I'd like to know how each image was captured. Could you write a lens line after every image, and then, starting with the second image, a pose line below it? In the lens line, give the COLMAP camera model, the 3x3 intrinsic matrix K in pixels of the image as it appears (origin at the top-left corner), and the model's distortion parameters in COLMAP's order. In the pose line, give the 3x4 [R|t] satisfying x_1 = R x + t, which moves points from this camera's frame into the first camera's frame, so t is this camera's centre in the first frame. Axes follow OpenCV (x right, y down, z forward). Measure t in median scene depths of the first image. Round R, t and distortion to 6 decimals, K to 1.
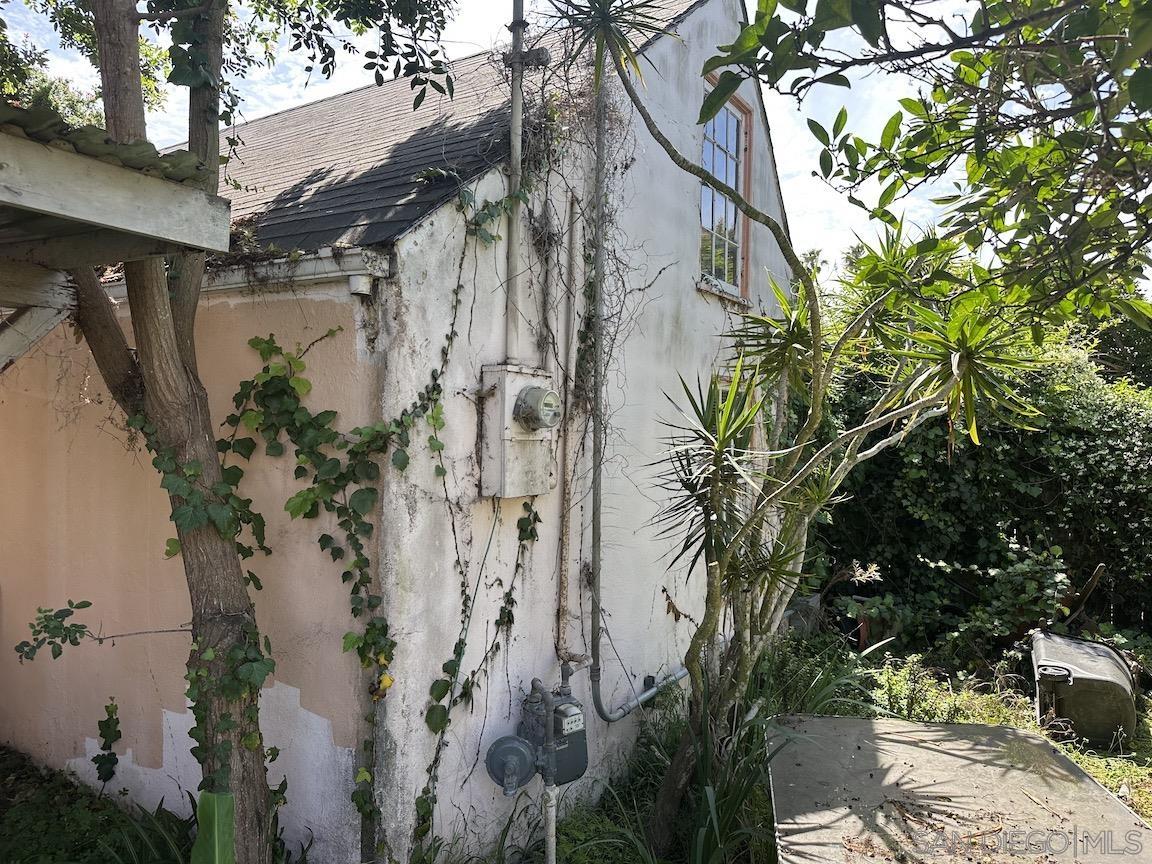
lens RADIAL K [[797.4, 0, 573.8], [0, 797.4, 431.5], [0, 0, 1]] dist [0.033793, -0.050206]
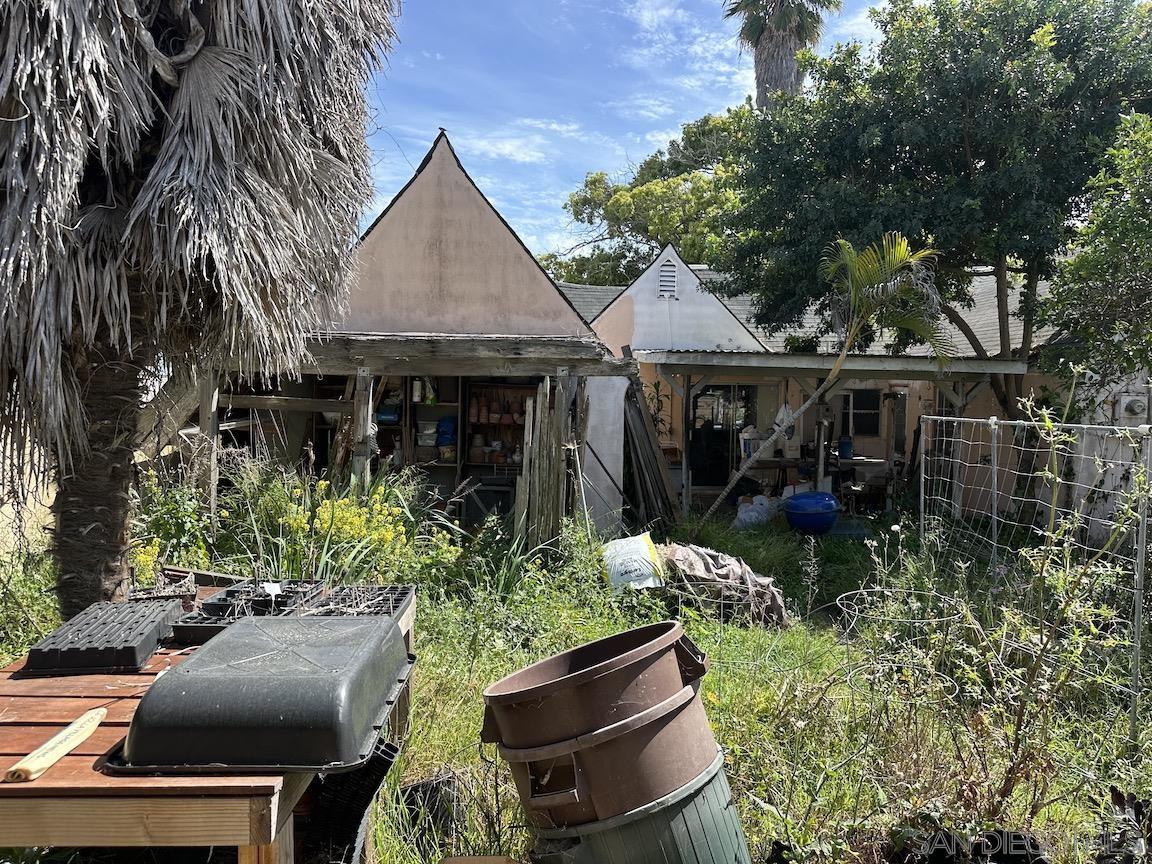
lens RADIAL K [[797.4, 0, 575.0], [0, 797.4, 429.7], [0, 0, 1]] dist [0.033793, -0.050206]
pose [[0.547556, 0.025933, -0.836367, 1.368126], [-0.023091, 0.999607, 0.015877, 0.058176], [0.836450, 0.010619, 0.547940, -2.505161]]
